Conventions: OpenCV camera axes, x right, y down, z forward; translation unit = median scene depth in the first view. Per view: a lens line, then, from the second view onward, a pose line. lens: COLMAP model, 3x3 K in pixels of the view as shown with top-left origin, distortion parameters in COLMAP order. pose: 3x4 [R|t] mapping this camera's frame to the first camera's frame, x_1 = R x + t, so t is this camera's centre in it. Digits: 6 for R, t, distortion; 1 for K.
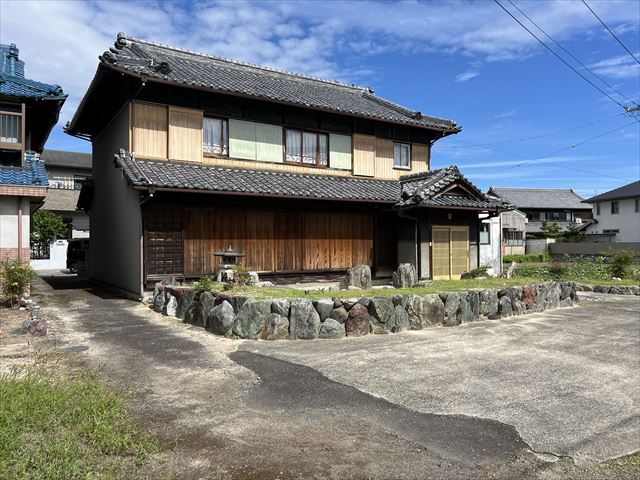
lens RADIAL K [[483.9, 0, 320.0], [0, 483.9, 240.0], [0, 0, 1]] dist [0.070644, -0.097851]
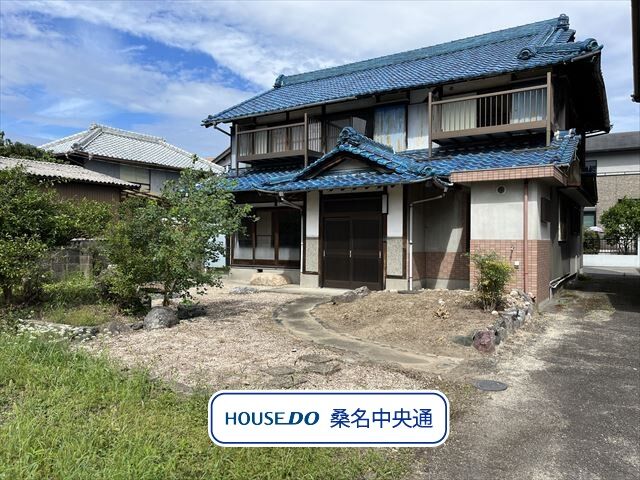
lens RADIAL K [[483.9, 0, 320.0], [0, 483.9, 240.0], [0, 0, 1]] dist [0.070644, -0.097851]
pose [[0.409708, 0.006553, -0.912193, 0.014590], [0.003673, 0.999954, 0.008834, 0.005480], [0.912209, -0.006970, 0.409665, 0.239721]]
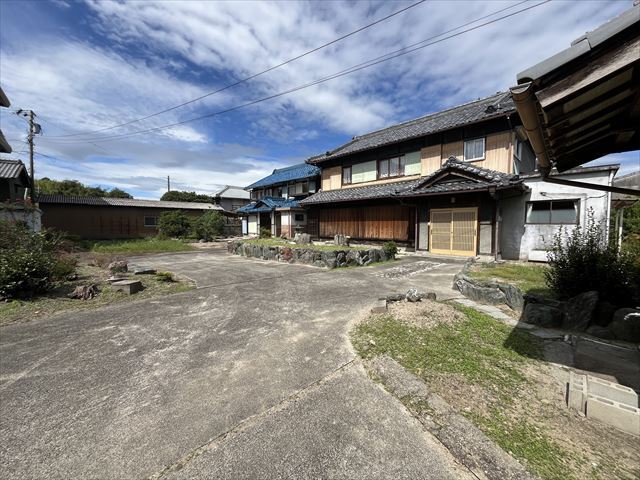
lens RADIAL K [[268.8, 0, 320.0], [0, 268.8, 240.0], [0, 0, 1]] dist [-0.001009, -0.000067]
pose [[0.181678, 0.058713, -0.981604, 0.970848], [0.008052, 0.998094, 0.061190, 0.005912], [0.983325, -0.019021, 0.180858, 0.639841]]
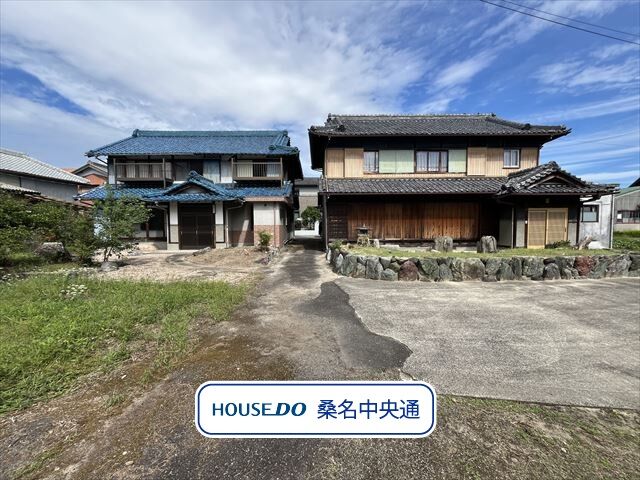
lens RADIAL K [[268.8, 0, 320.0], [0, 268.8, 240.0], [0, 0, 1]] dist [-0.001009, -0.000067]
pose [[0.846042, 0.030125, -0.532265, 0.154491], [0.009122, 0.997438, 0.070953, -0.000442], [0.533039, -0.064884, 0.843599, 0.059951]]
